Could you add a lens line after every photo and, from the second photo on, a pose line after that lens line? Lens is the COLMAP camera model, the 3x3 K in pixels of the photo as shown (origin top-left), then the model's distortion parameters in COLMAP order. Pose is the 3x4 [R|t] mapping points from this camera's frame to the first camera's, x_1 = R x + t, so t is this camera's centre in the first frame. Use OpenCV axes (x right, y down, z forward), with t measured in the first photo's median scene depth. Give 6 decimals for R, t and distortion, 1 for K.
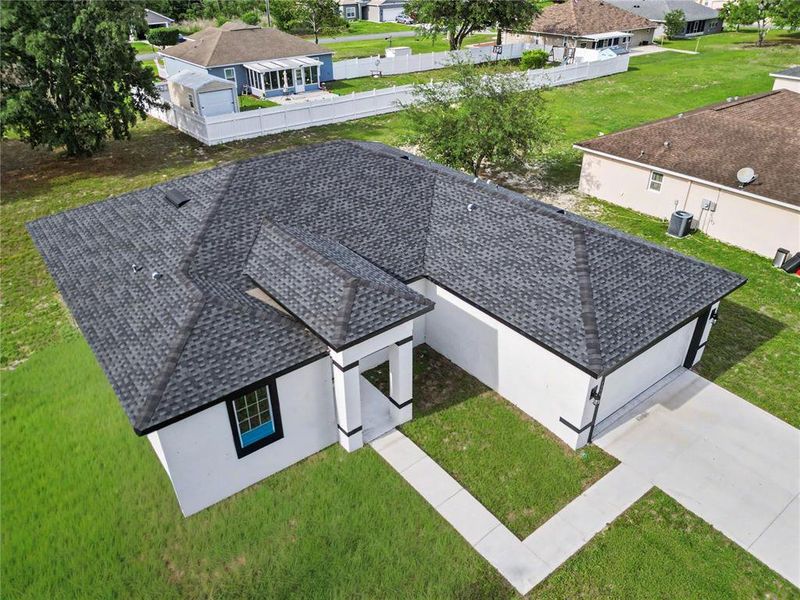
lens RADIAL K [[577.4, 0, 400.0], [0, 577.4, 300.0], [0, 0, 1]] dist [0.001431, -0.032473]
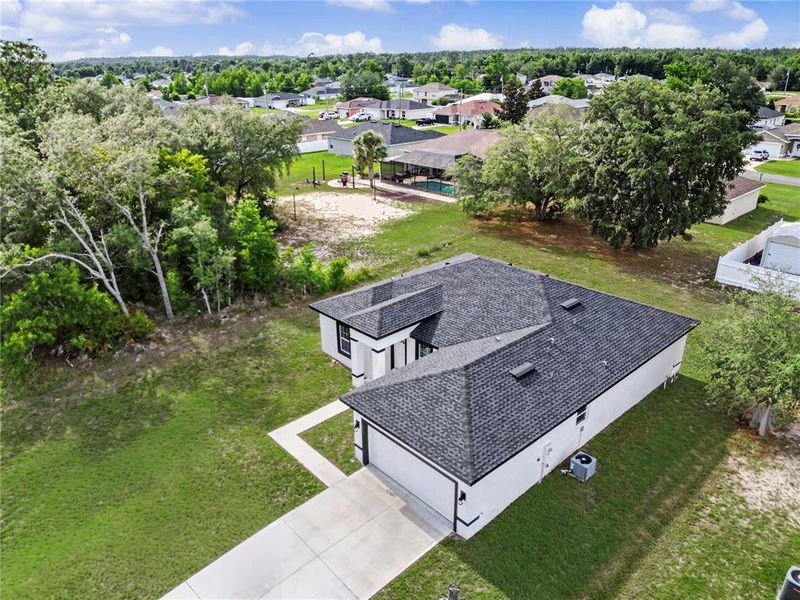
lens RADIAL K [[577.4, 0, 400.0], [0, 577.4, 300.0], [0, 0, 1]] dist [0.001431, -0.032473]
pose [[0.090444, 0.394660, -0.914365, 0.814900], [-0.508039, 0.807963, 0.298483, -0.325812], [0.856572, 0.437538, 0.273578, 0.231520]]
